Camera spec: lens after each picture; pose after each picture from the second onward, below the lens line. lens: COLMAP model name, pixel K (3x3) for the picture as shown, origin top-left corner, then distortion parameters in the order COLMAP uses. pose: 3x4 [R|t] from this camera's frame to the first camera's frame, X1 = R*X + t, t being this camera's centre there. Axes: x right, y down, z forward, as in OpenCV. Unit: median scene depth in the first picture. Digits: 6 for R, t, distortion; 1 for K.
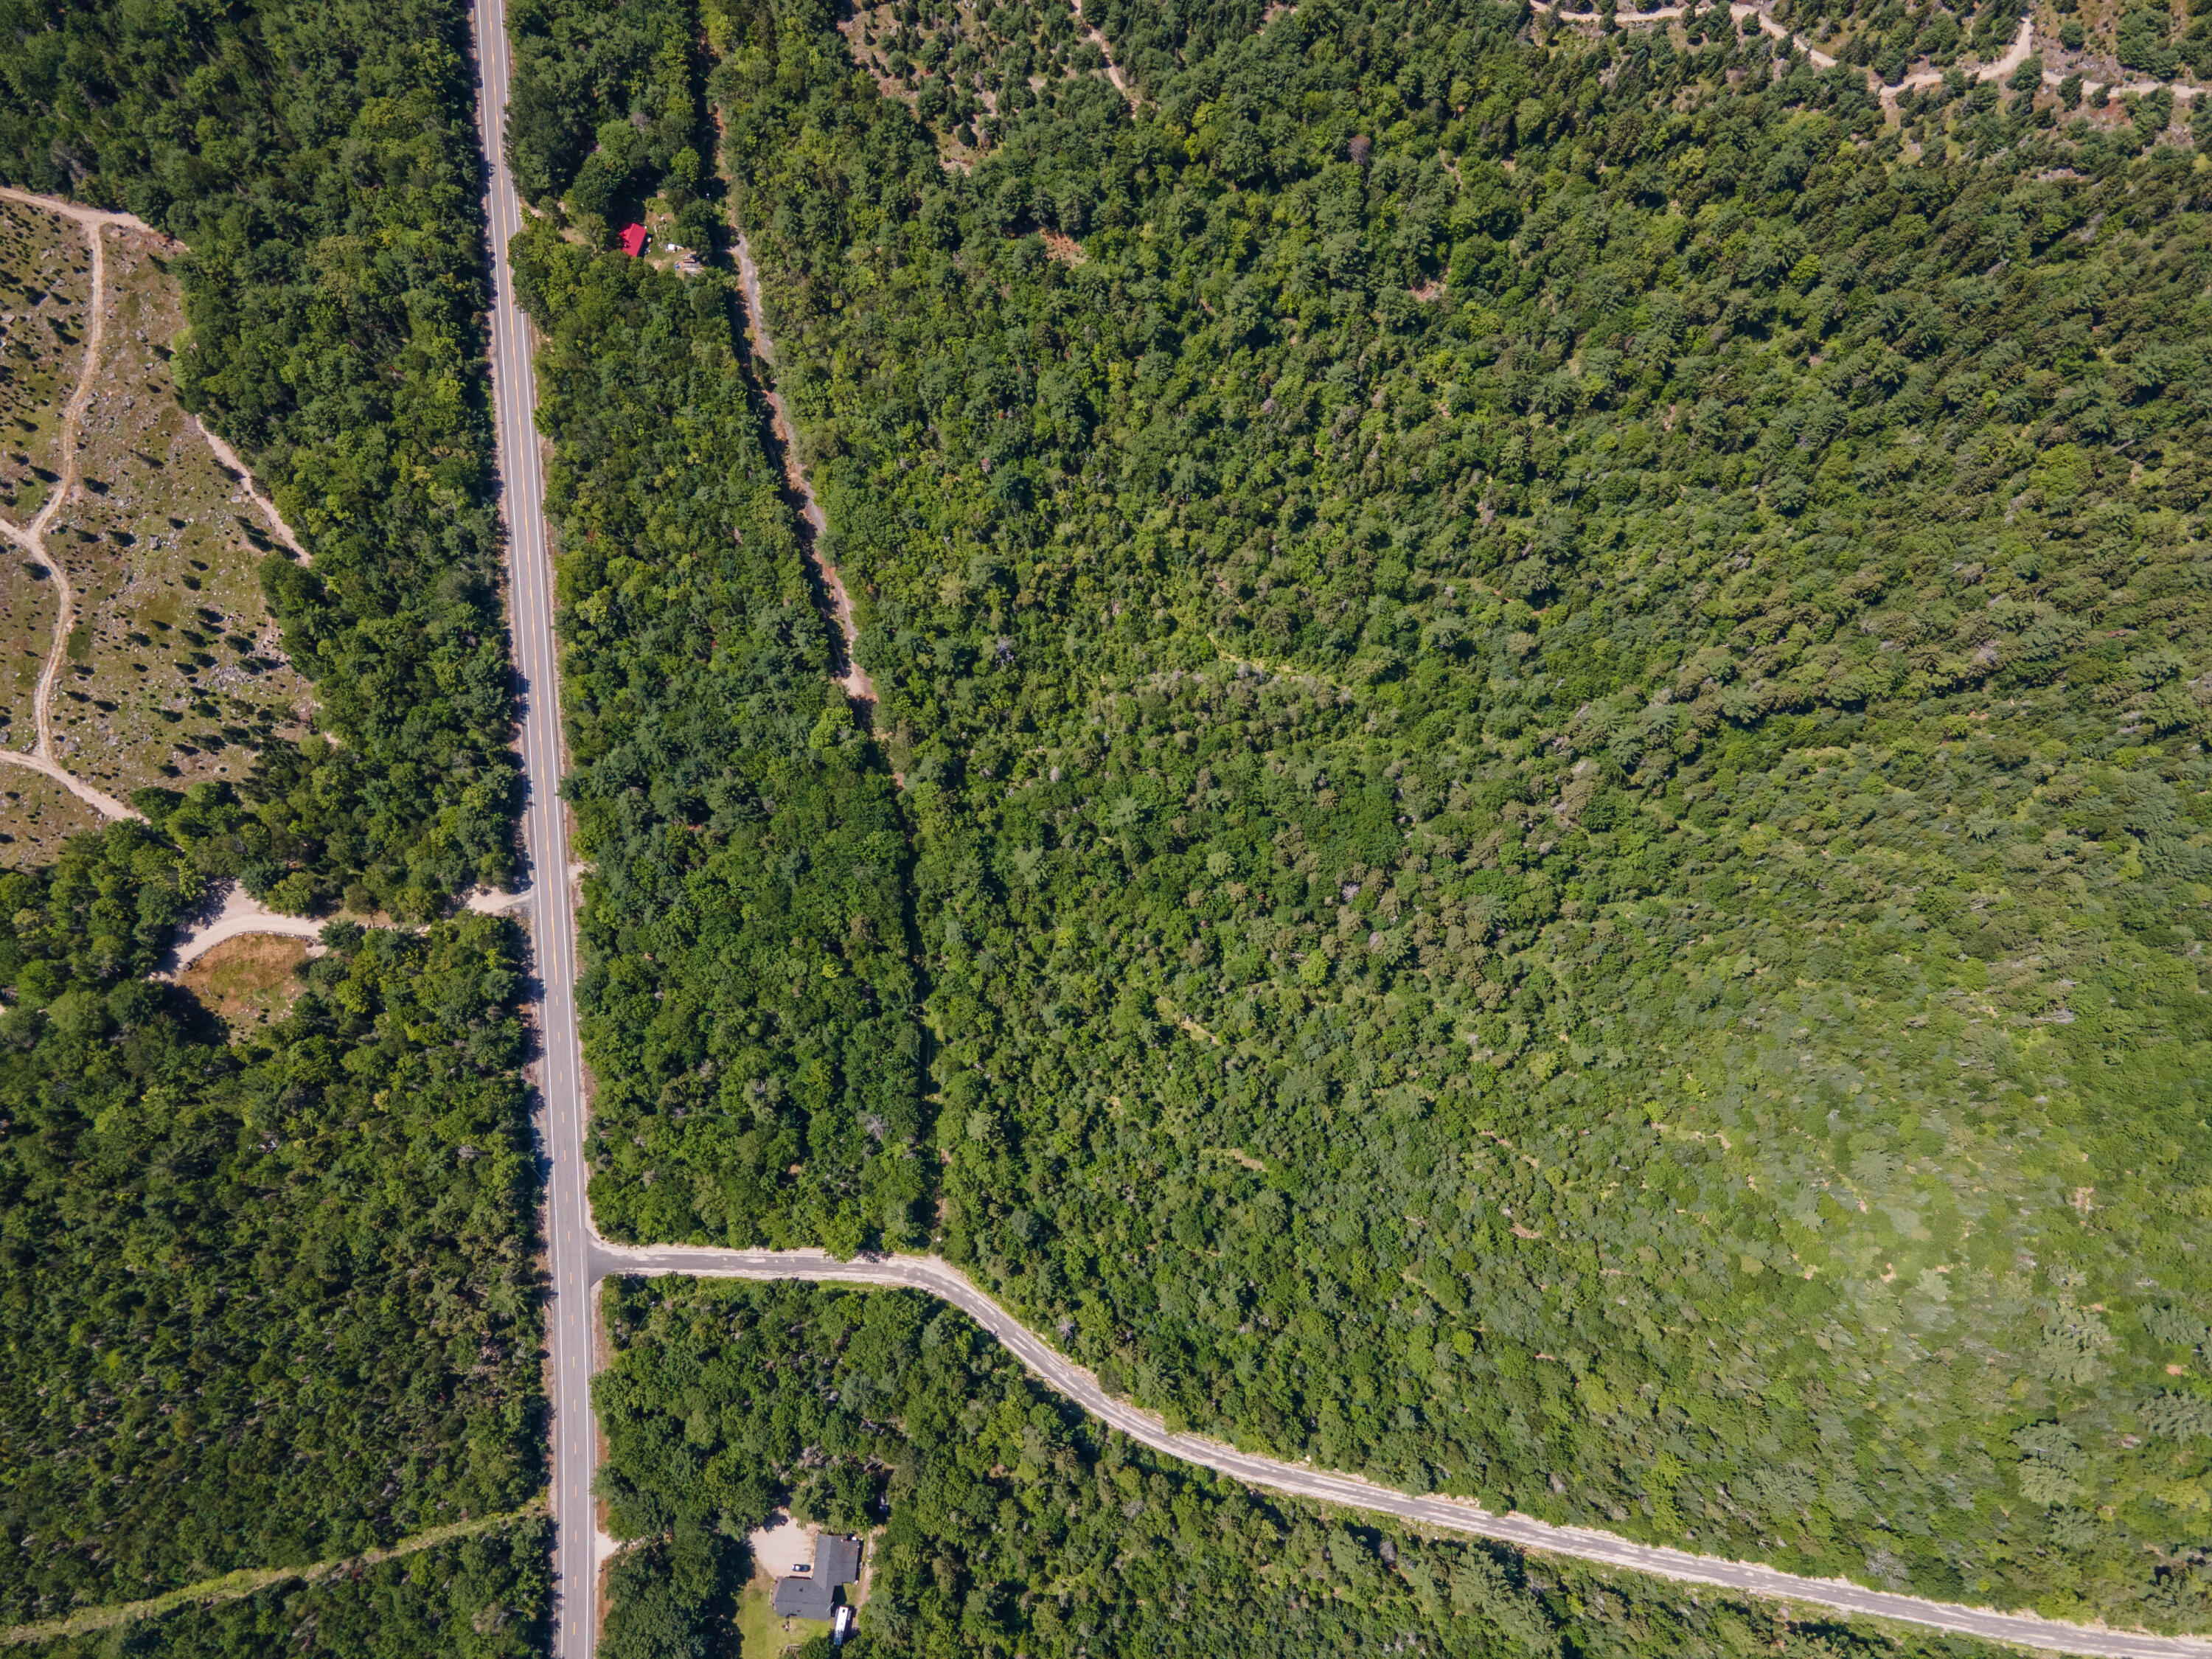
lens RADIAL K [[1607.7, 0, 1114.3], [0, 1607.7, 824.6], [0, 0, 1]] dist [0.023948, 0.036712]
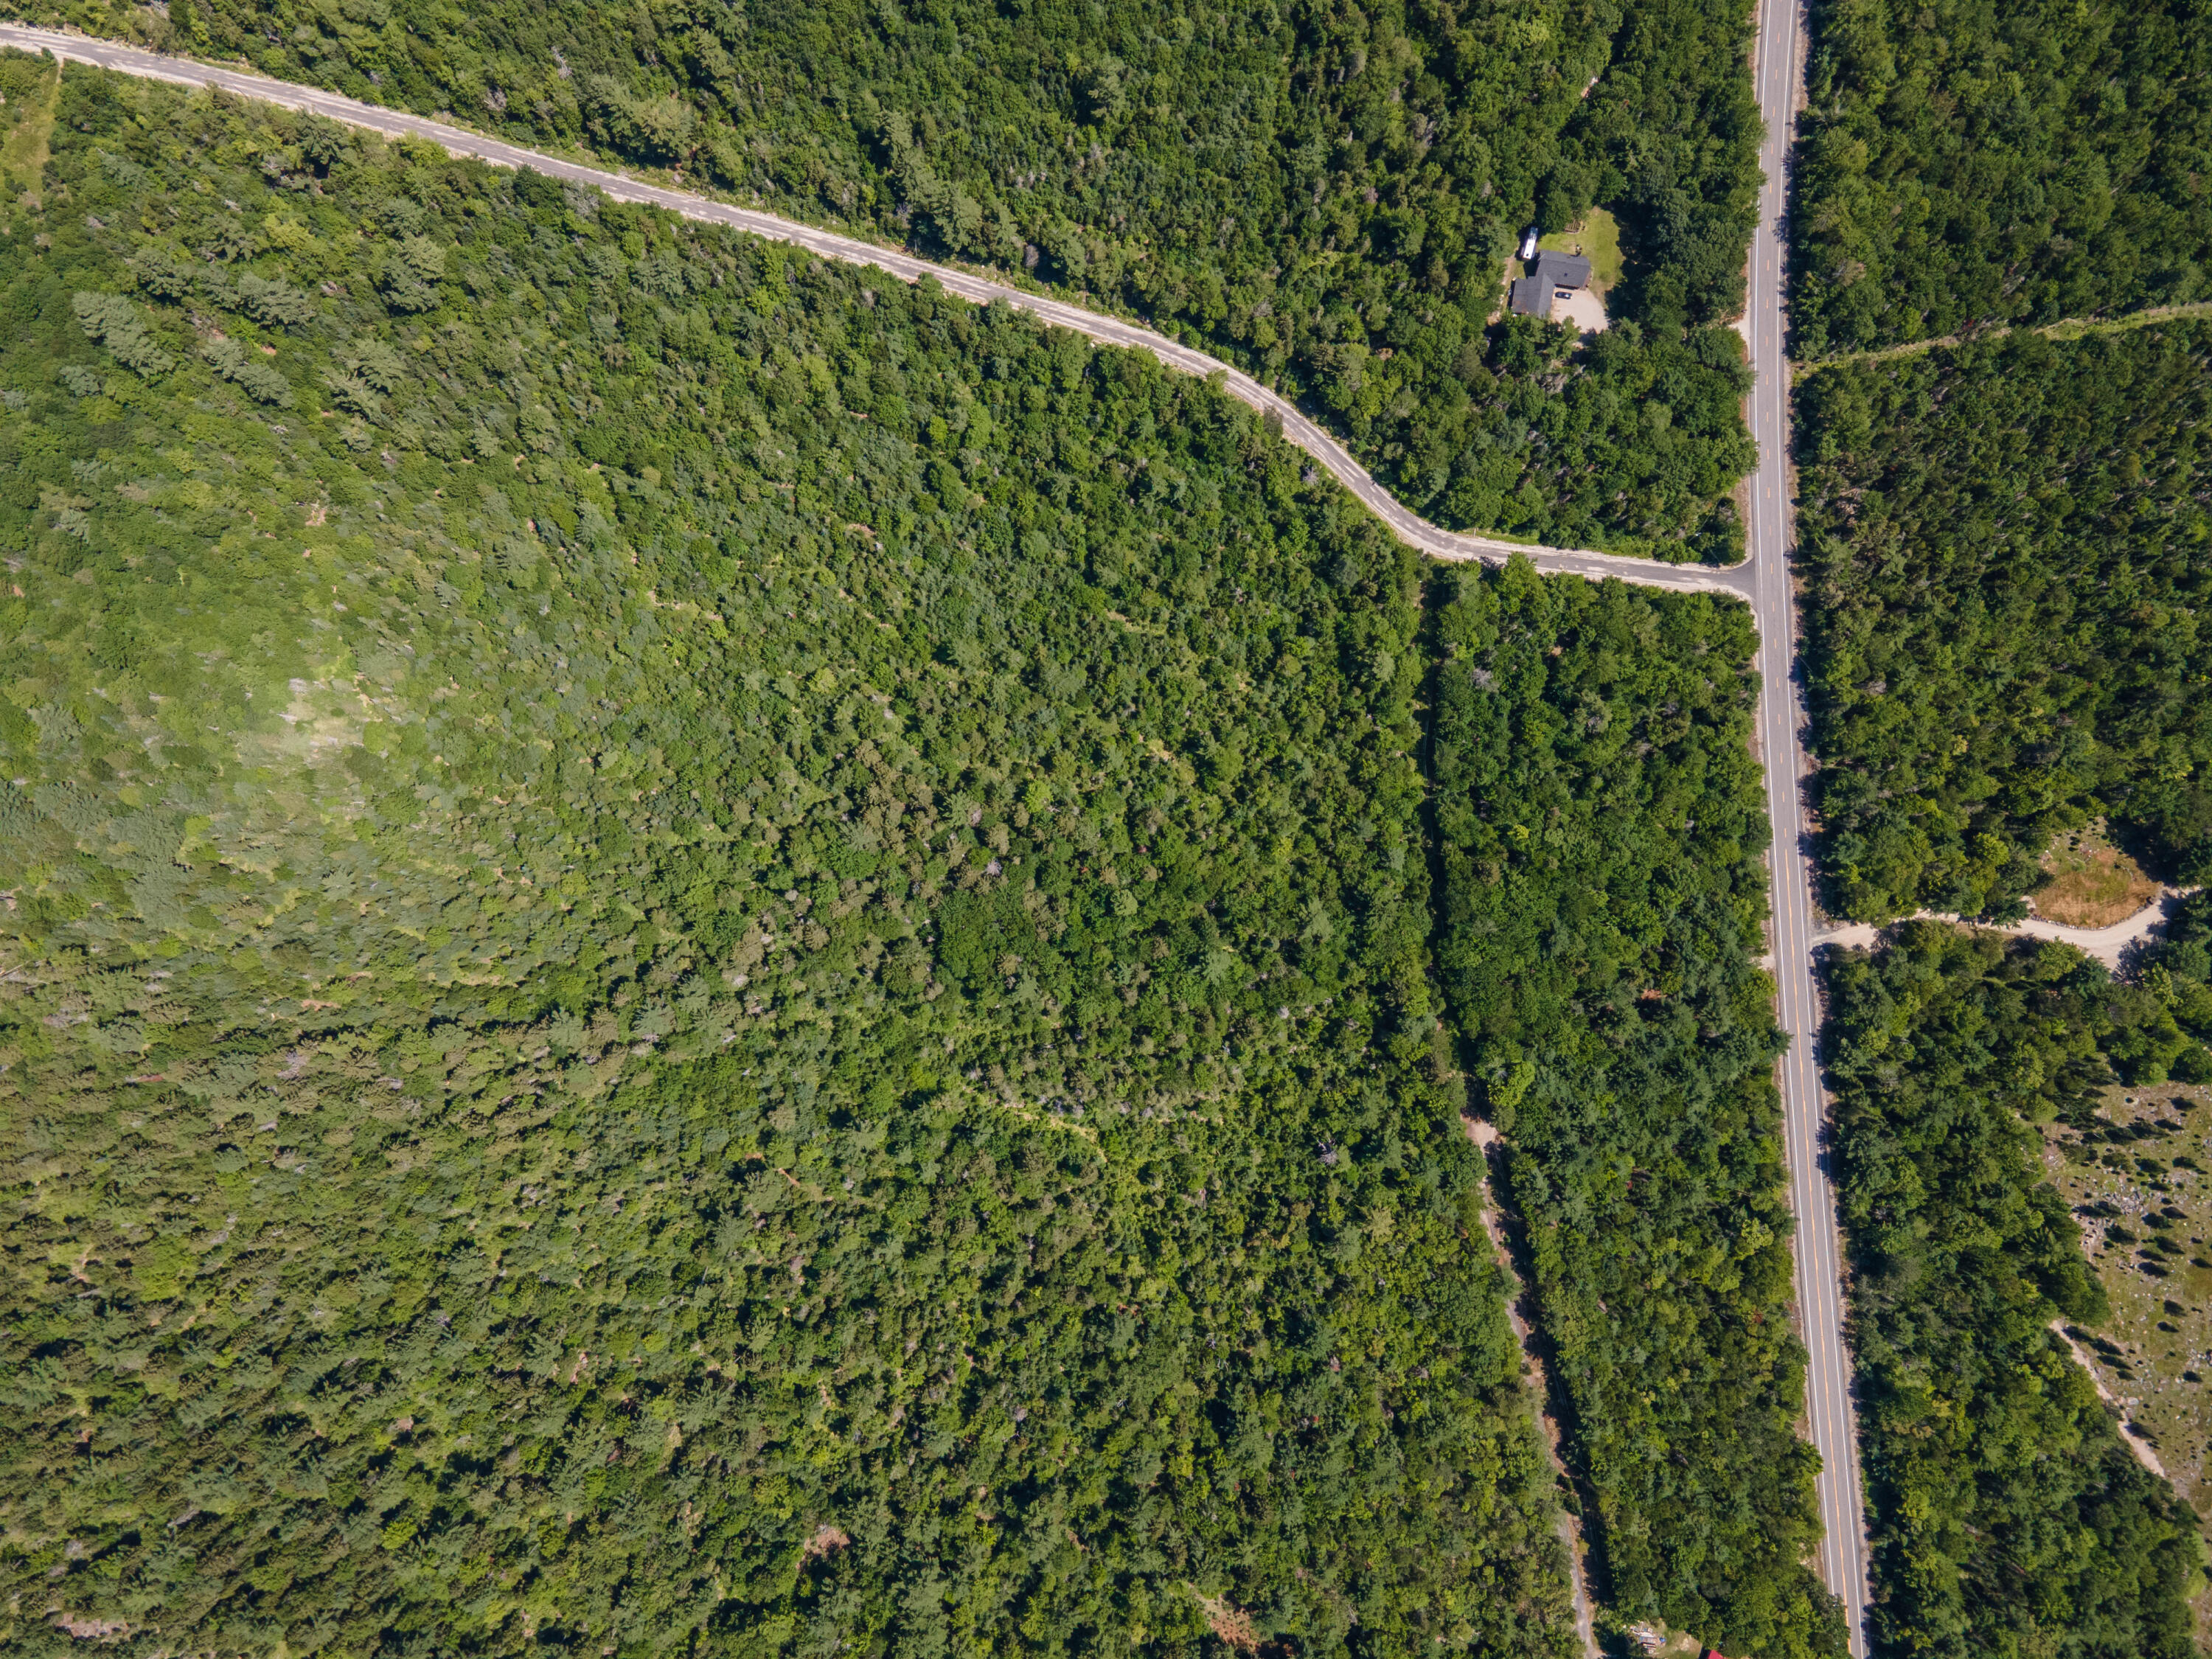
lens RADIAL K [[1607.7, 0, 1106.4], [0, 1607.7, 824.2], [0, 0, 1]] dist [0.023948, 0.036712]
pose [[-0.996175, -0.085561, -0.017754, 0.096815], [0.078723, -0.966913, 0.242656, -0.164696], [-0.037929, 0.240330, 0.969950, 0.034324]]
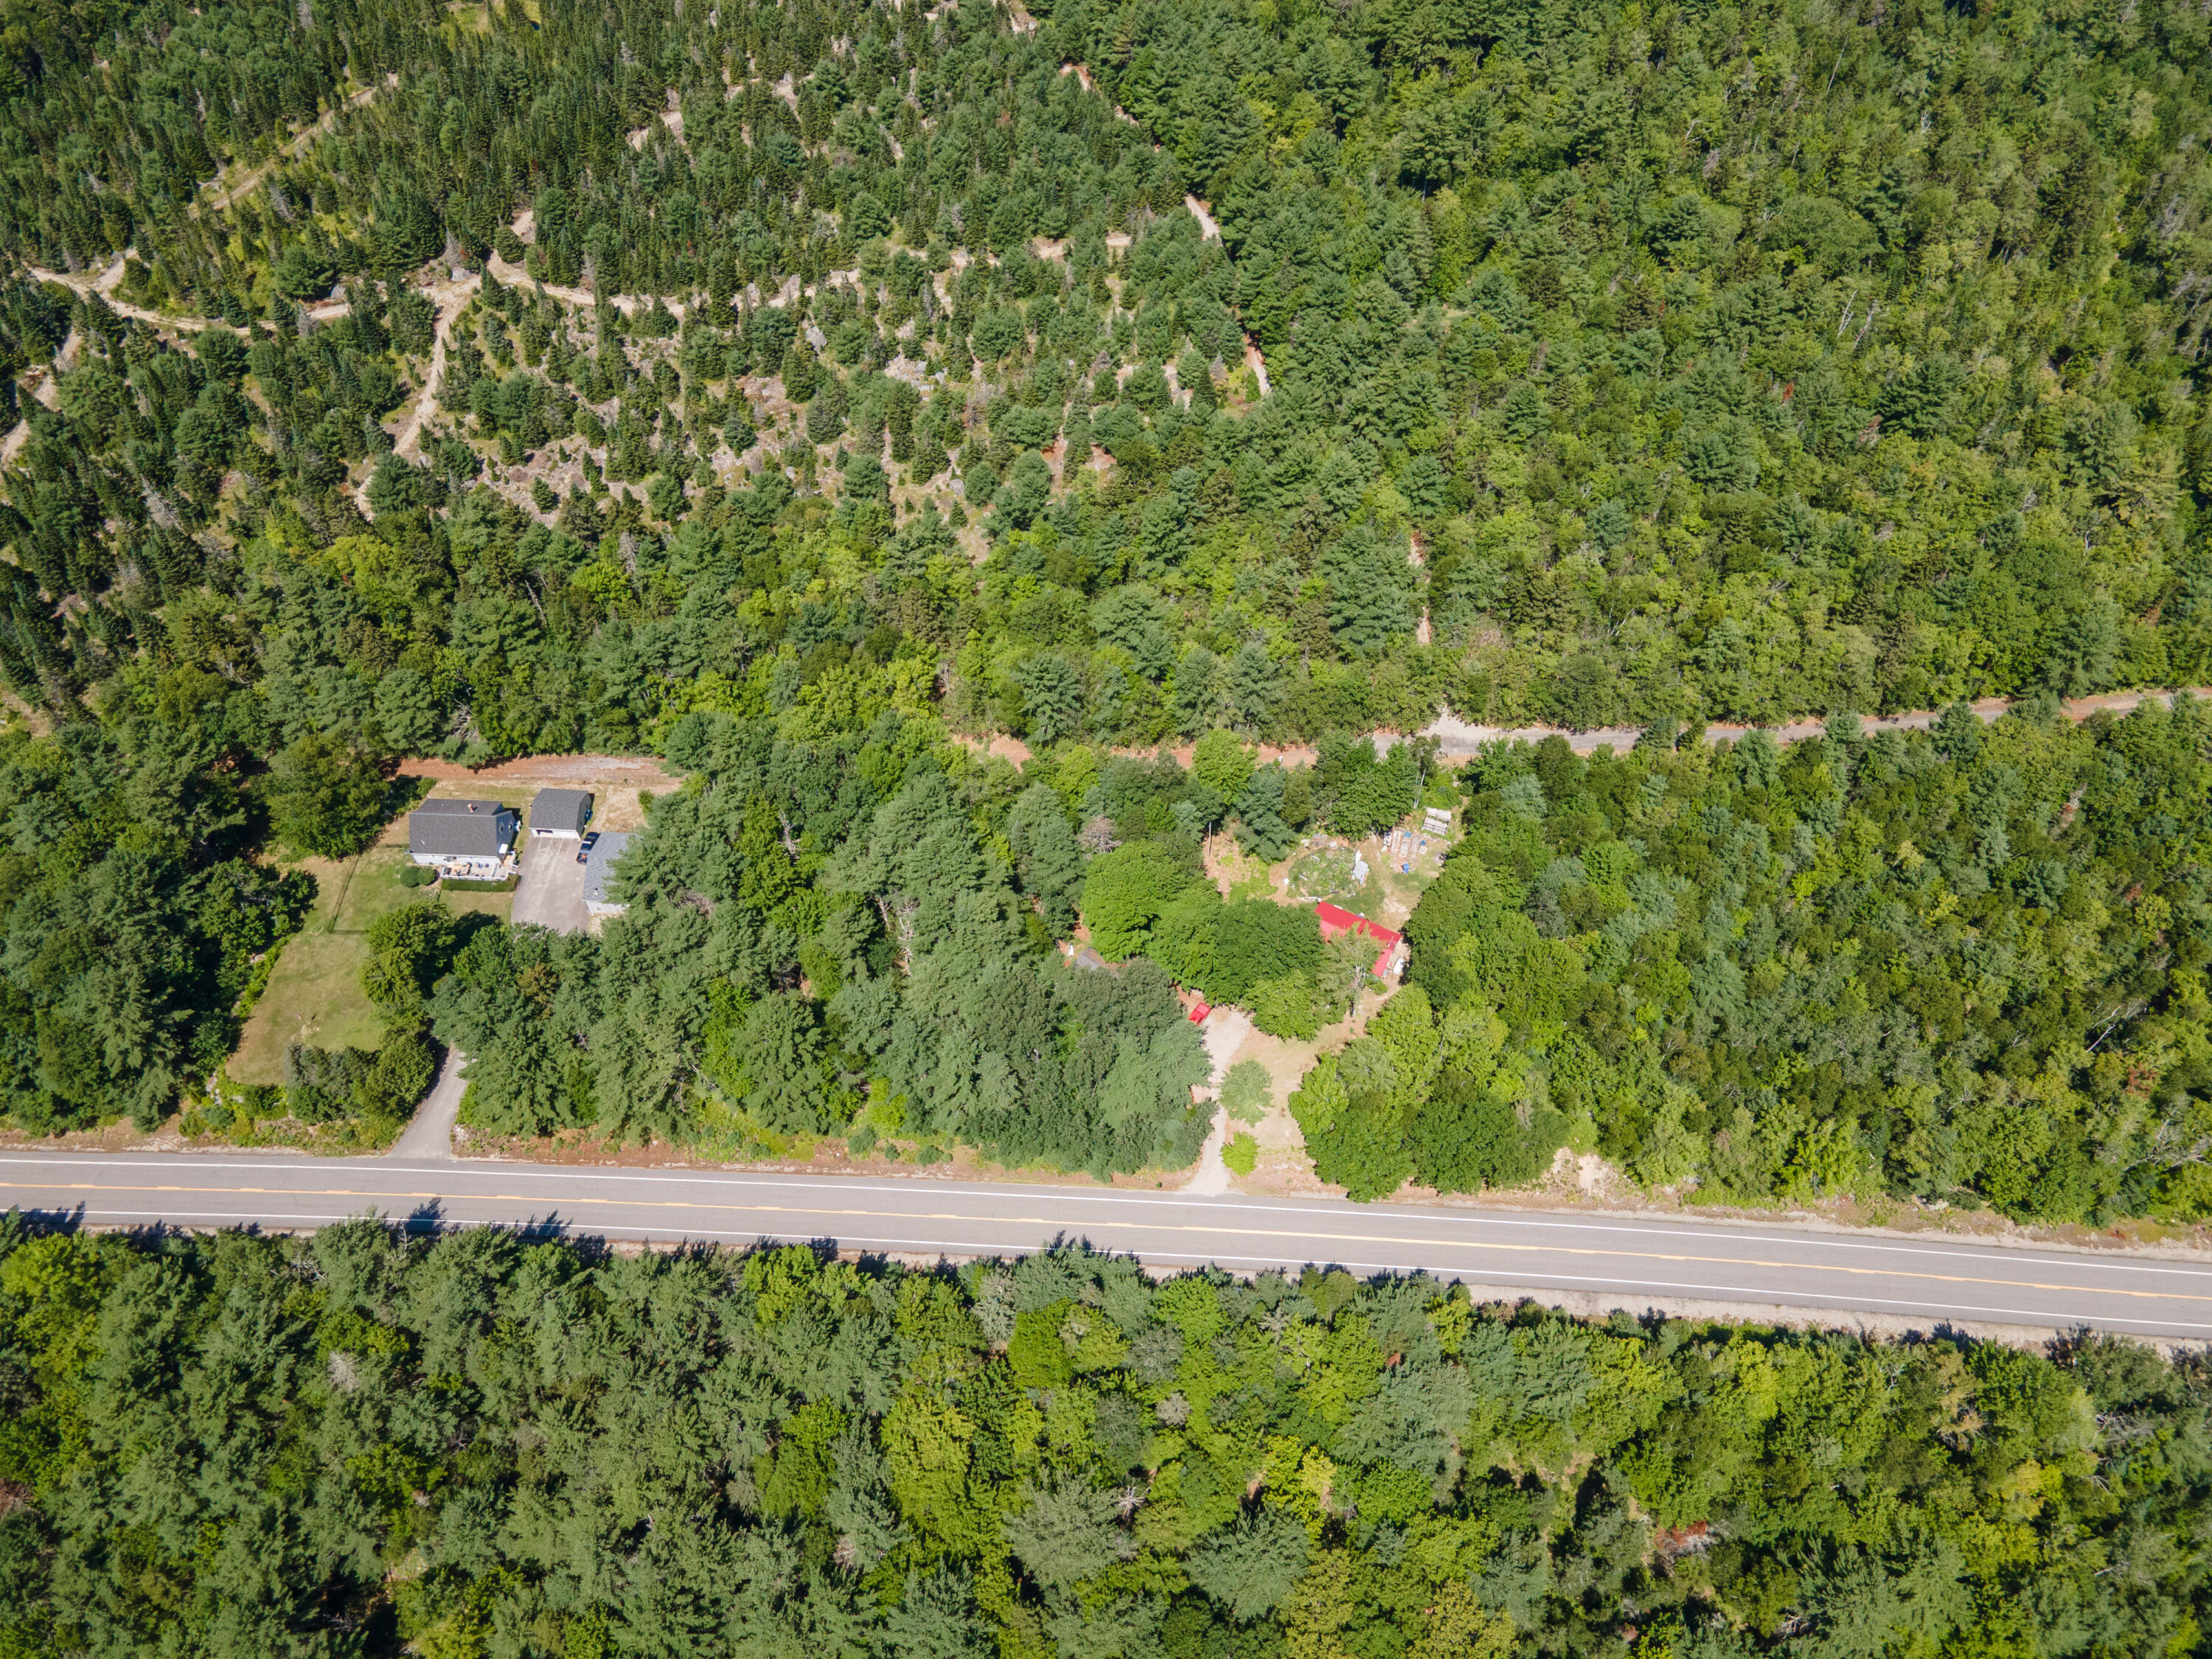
lens RADIAL K [[1607.7, 0, 1111.5], [0, 1607.7, 819.1], [0, 0, 1]] dist [0.023948, 0.036712]
pose [[0.186695, -0.795694, 0.576208, -0.579809], [0.962636, 0.265273, 0.054419, -0.489602], [-0.196154, 0.544519, 0.815490, 0.689113]]
